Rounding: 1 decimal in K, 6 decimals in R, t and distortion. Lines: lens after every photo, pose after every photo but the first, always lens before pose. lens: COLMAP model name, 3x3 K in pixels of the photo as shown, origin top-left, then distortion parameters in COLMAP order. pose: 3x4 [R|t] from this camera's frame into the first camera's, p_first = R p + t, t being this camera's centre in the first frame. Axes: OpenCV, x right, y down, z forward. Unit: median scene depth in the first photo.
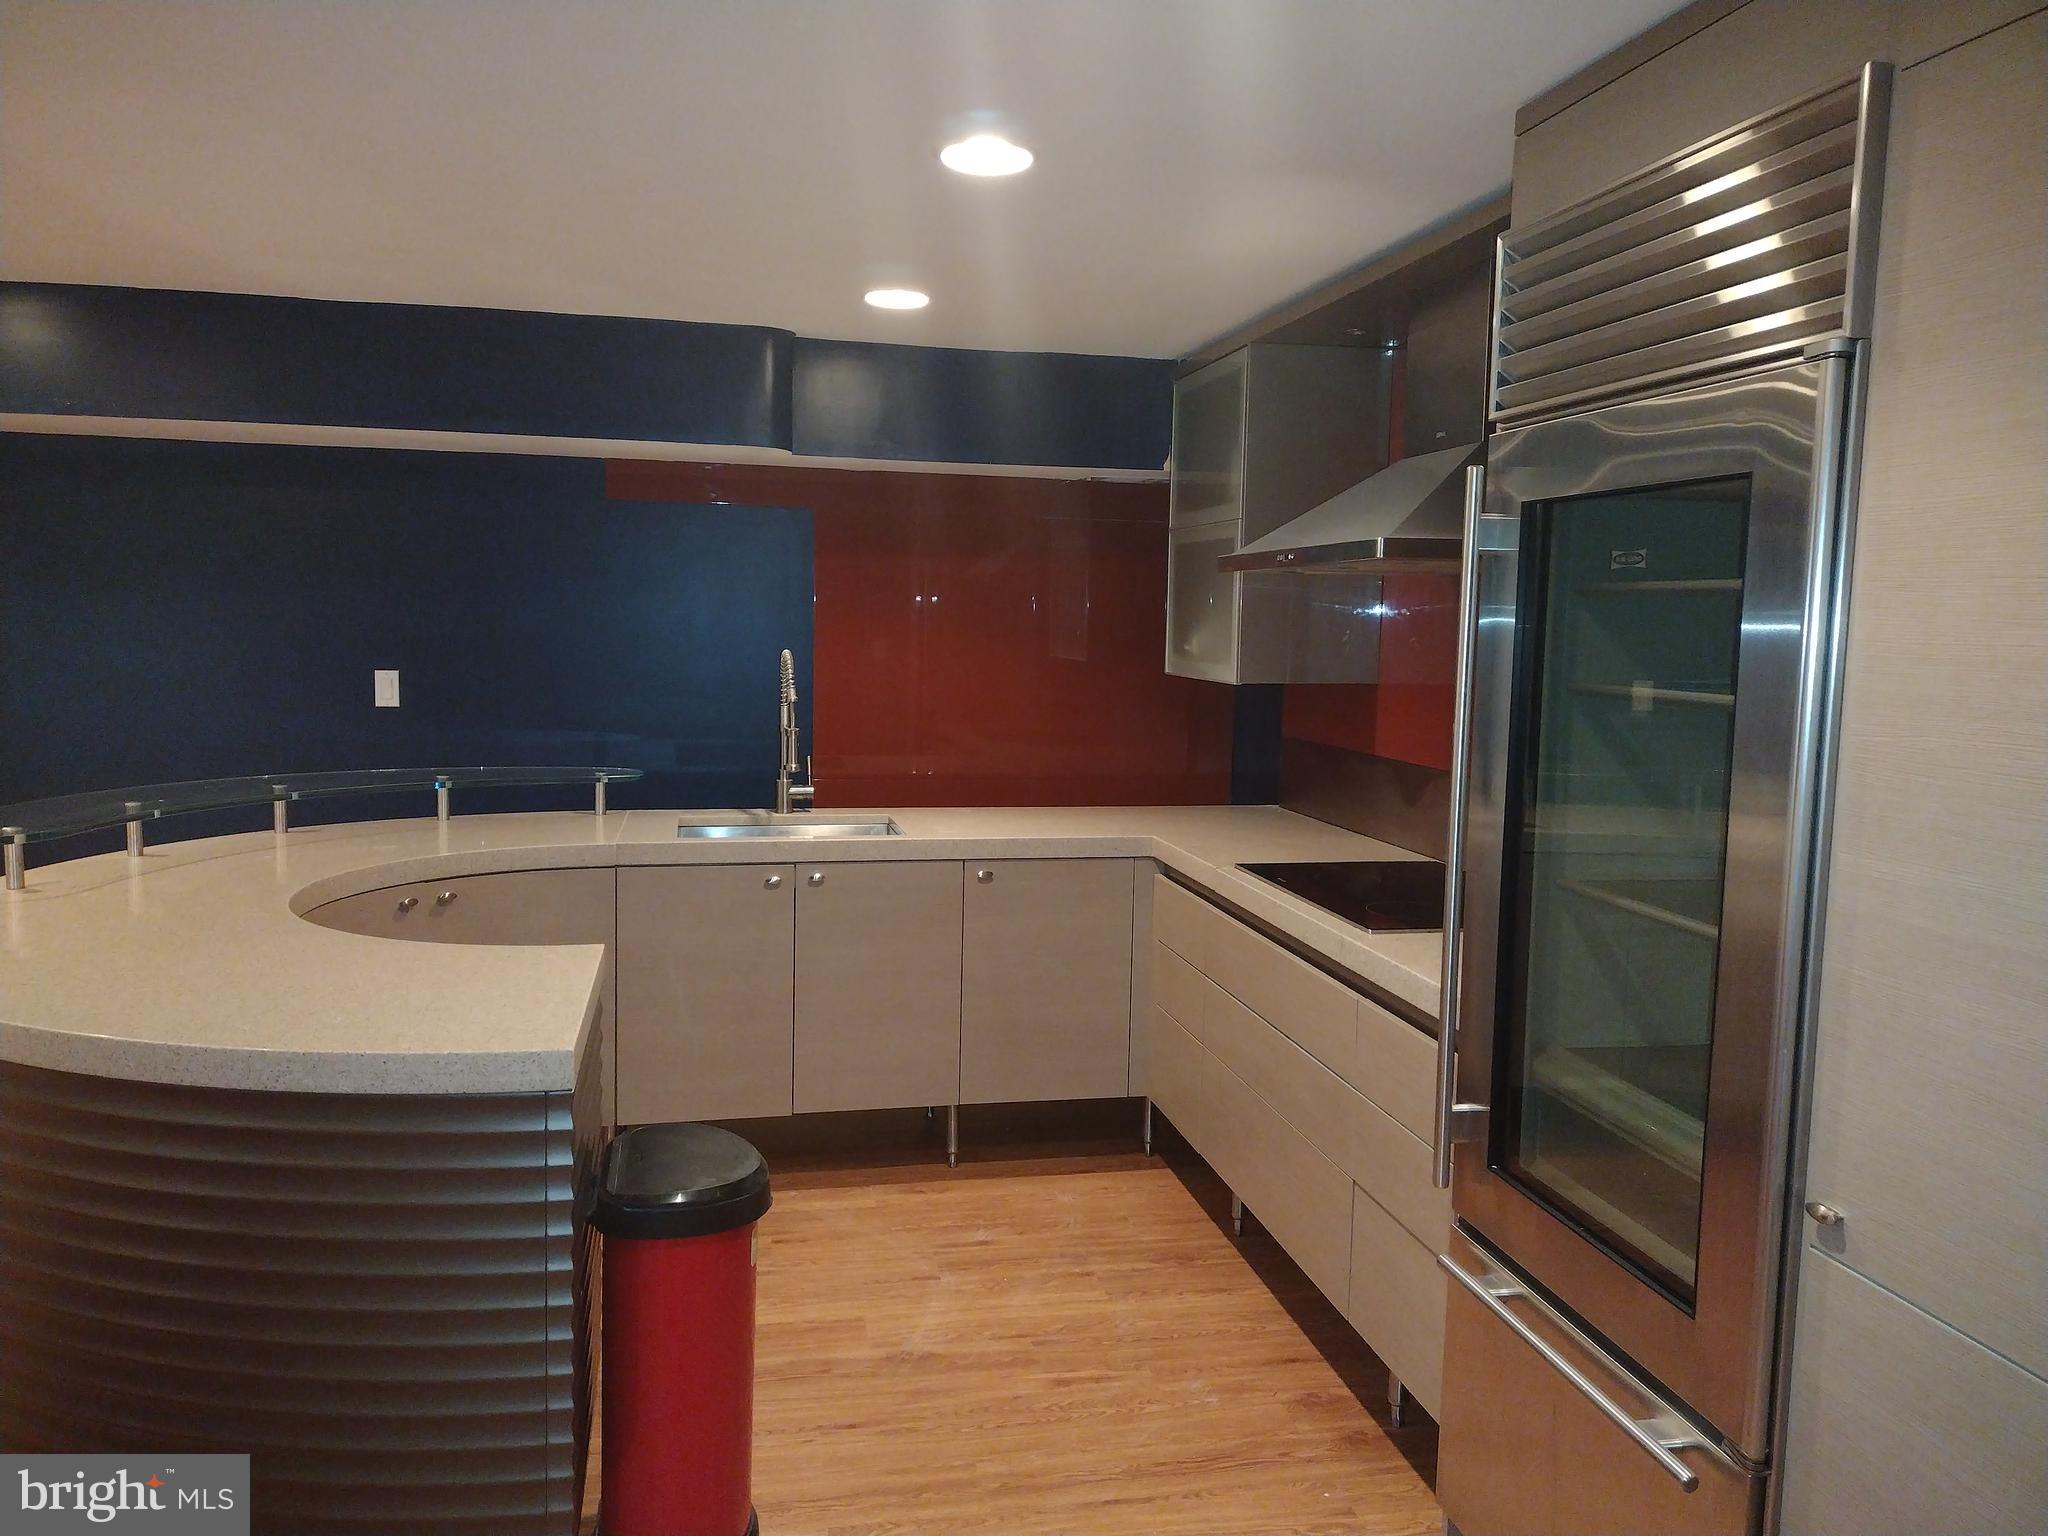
lens RADIAL K [[1506.4, 0, 1024.0], [0, 1506.4, 768.0], [0, 0, 1]] dist [0.067163, -0.005303]
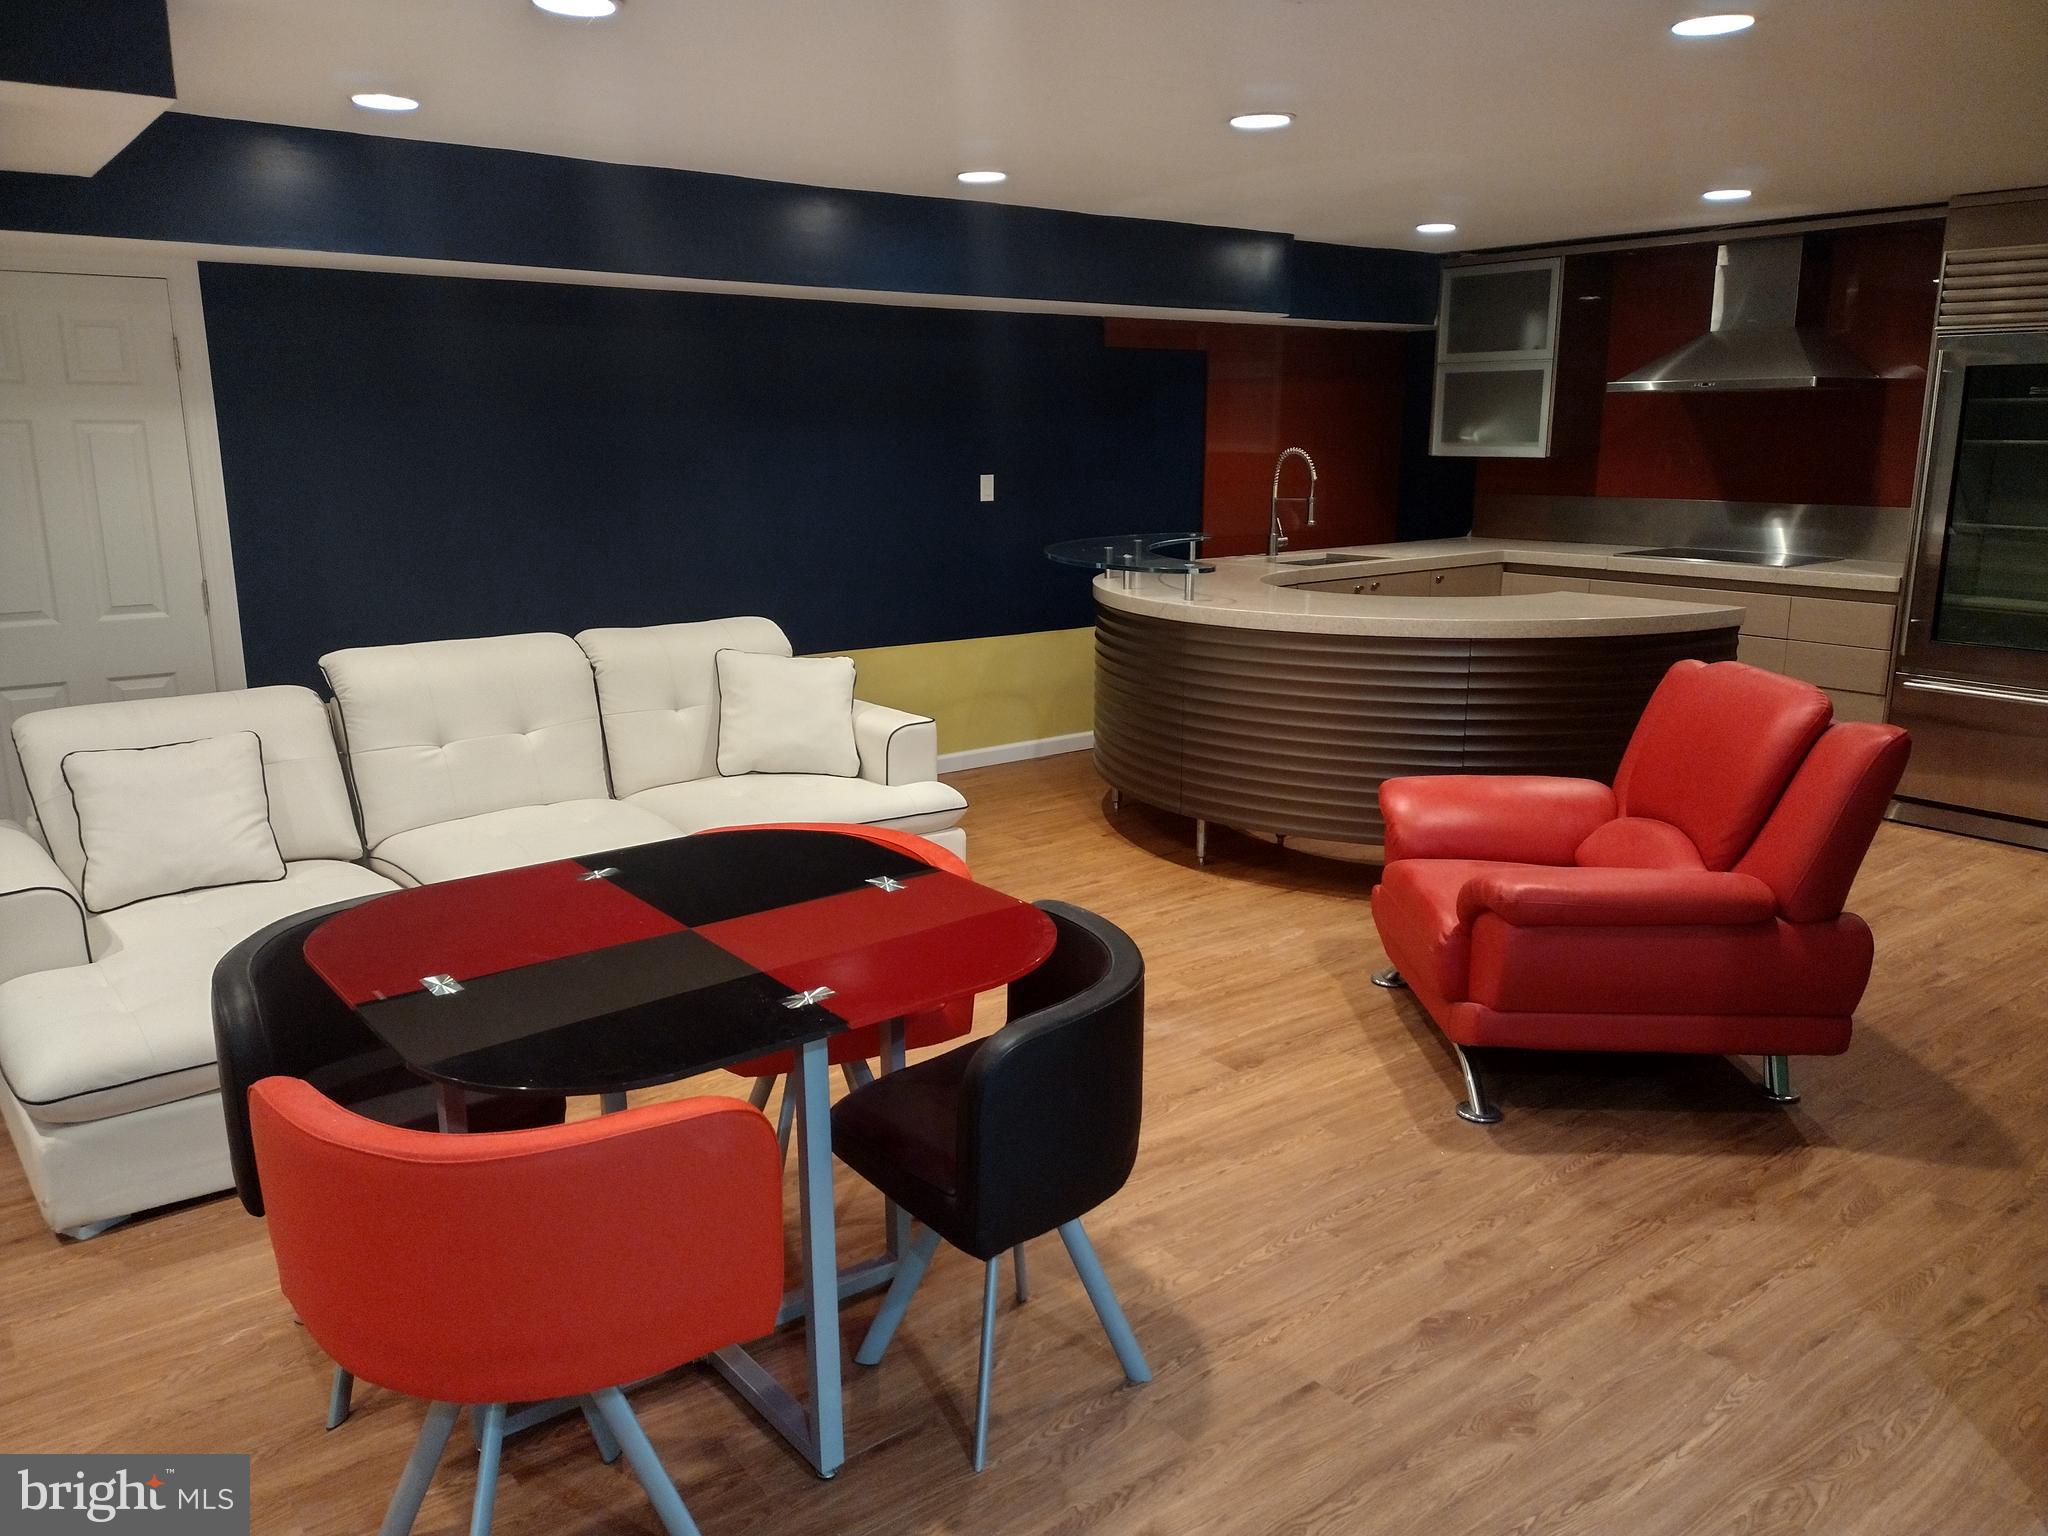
lens RADIAL K [[1506.4, 0, 1024.0], [0, 1506.4, 768.0], [0, 0, 1]] dist [0.067163, -0.005303]
pose [[0.896500, -0.121228, 0.426135, -1.036218], [0.073628, 0.989228, 0.126521, 0.029614], [-0.436882, -0.082051, 0.895769, -0.277570]]
